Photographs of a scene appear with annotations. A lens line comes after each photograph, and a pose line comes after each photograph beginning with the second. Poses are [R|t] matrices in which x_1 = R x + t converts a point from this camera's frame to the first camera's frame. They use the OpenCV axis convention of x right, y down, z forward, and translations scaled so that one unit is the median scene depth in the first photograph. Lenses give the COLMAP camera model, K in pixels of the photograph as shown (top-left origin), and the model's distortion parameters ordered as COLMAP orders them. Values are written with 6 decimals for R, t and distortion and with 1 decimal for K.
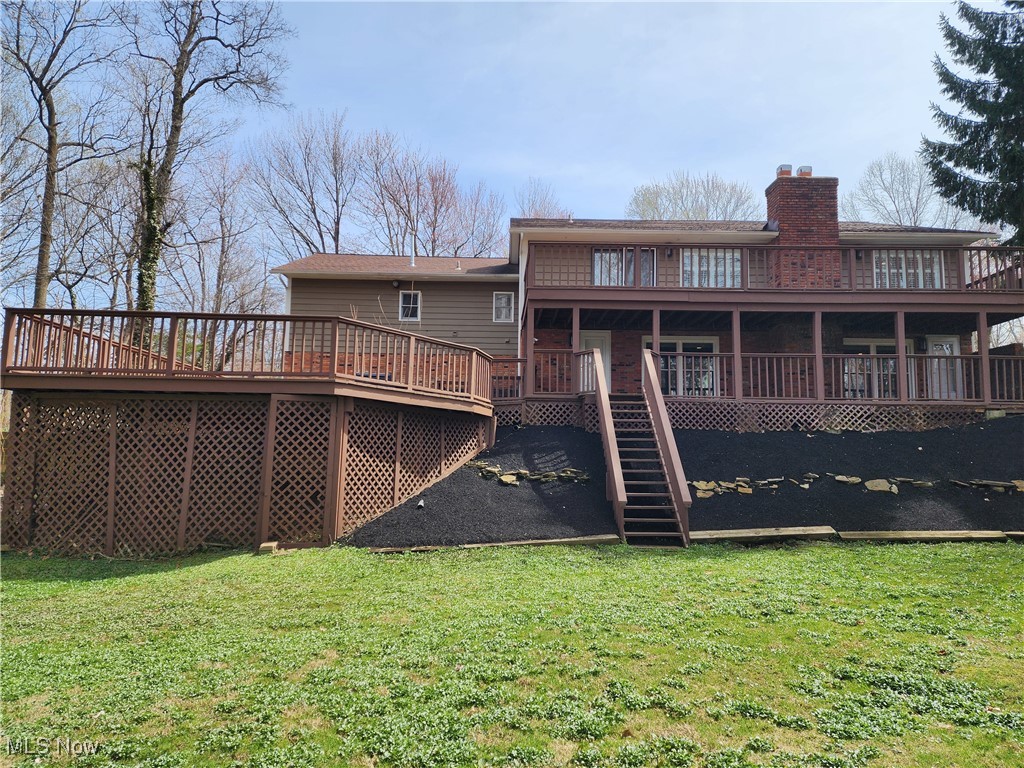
lens RADIAL K [[682.6, 0, 512.4], [0, 682.6, 385.3], [0, 0, 1]] dist [0.021372, -0.005160]
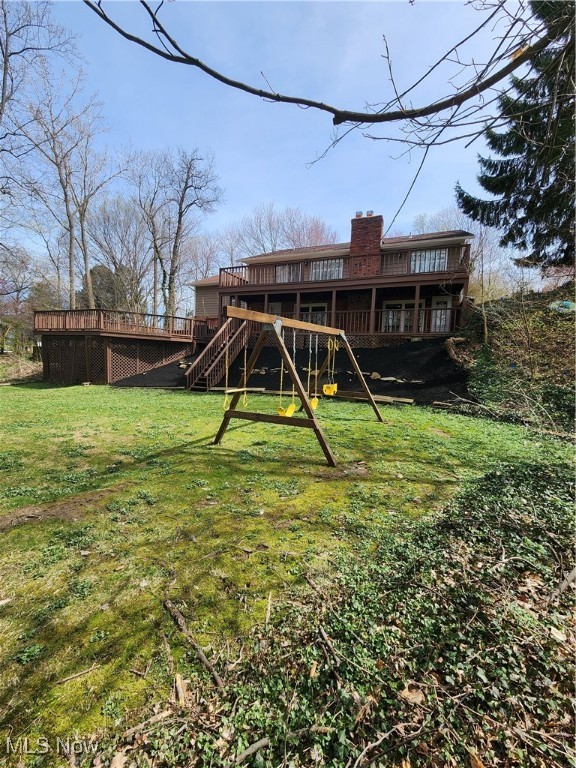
lens RADIAL K [[314.9, 0, 287.6], [0, 314.9, 381.8], [0, 0, 1]] dist [0.001959, 0.000295]
pose [[0.921276, 0.044210, -0.386387, 0.579441], [0.022747, 0.985691, 0.167019, 0.002868], [0.388243, -0.162660, 0.907088, 0.028885]]
